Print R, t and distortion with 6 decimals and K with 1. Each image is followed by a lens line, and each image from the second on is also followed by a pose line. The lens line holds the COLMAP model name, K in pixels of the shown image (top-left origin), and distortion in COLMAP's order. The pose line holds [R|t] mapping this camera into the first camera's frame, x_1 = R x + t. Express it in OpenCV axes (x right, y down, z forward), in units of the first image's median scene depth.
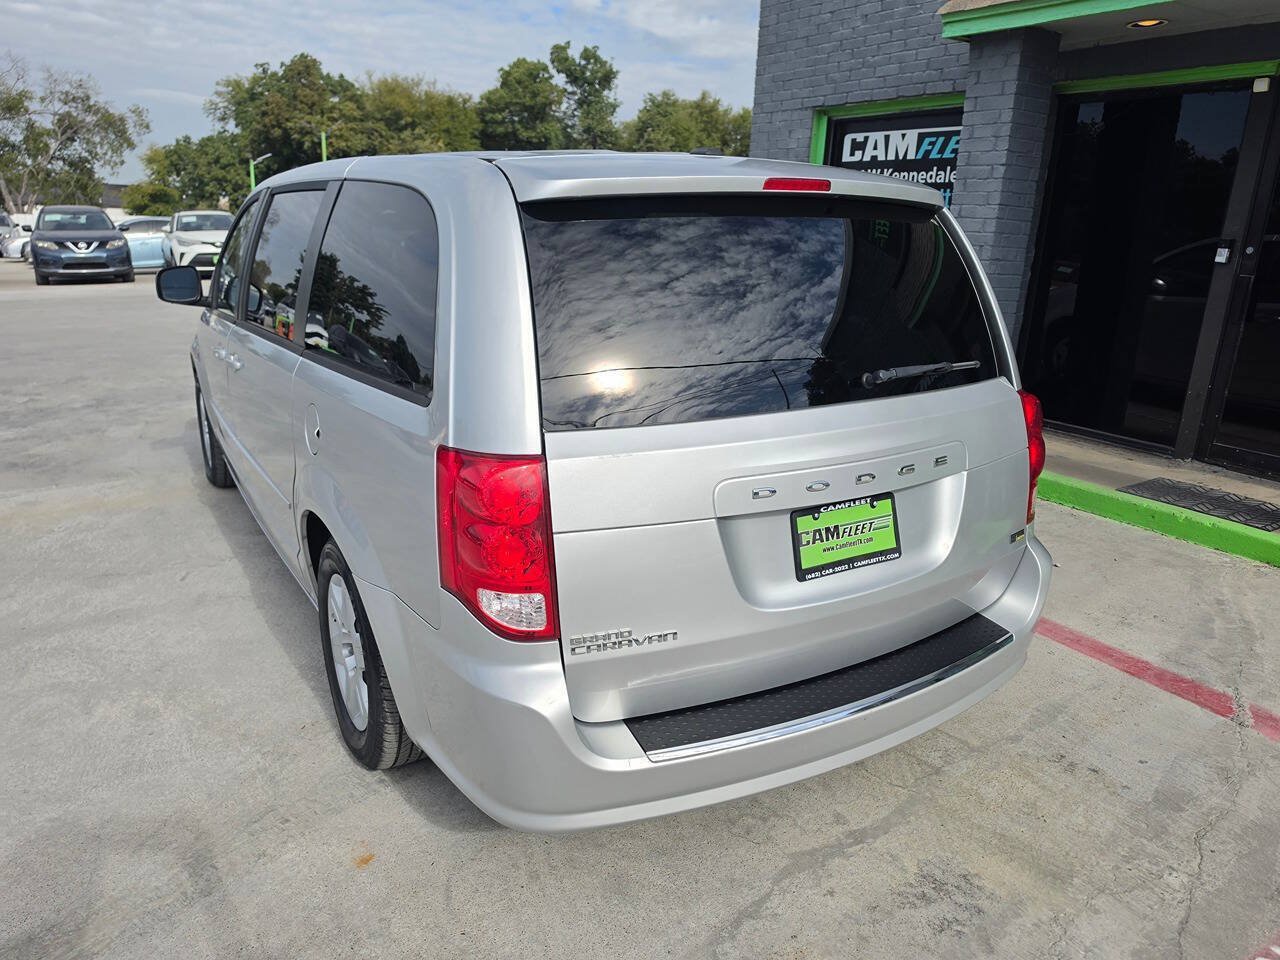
lens RADIAL K [[950.0, 0, 640.0], [0, 950.0, 480.0], [0, 0, 1]] dist [-0.003550, -0.003268]
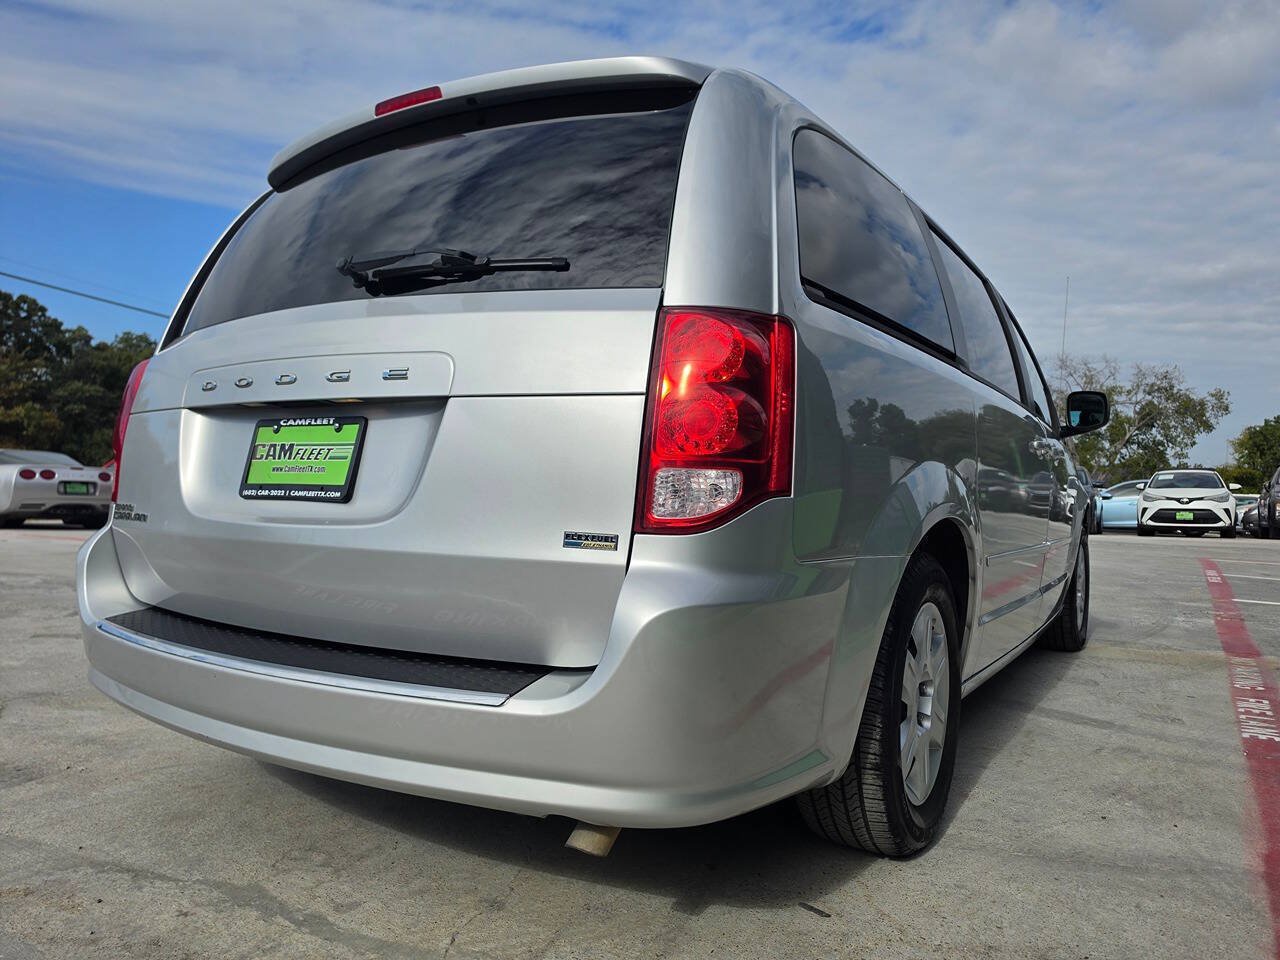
lens RADIAL K [[950.0, 0, 640.0], [0, 950.0, 480.0], [0, 0, 1]] dist [-0.003550, -0.003268]
pose [[0.405192, -0.028732, -0.913780, 0.140972], [-0.273322, 0.949986, -0.151068, 0.015517], [0.872419, 0.310968, 0.377074, 0.122810]]
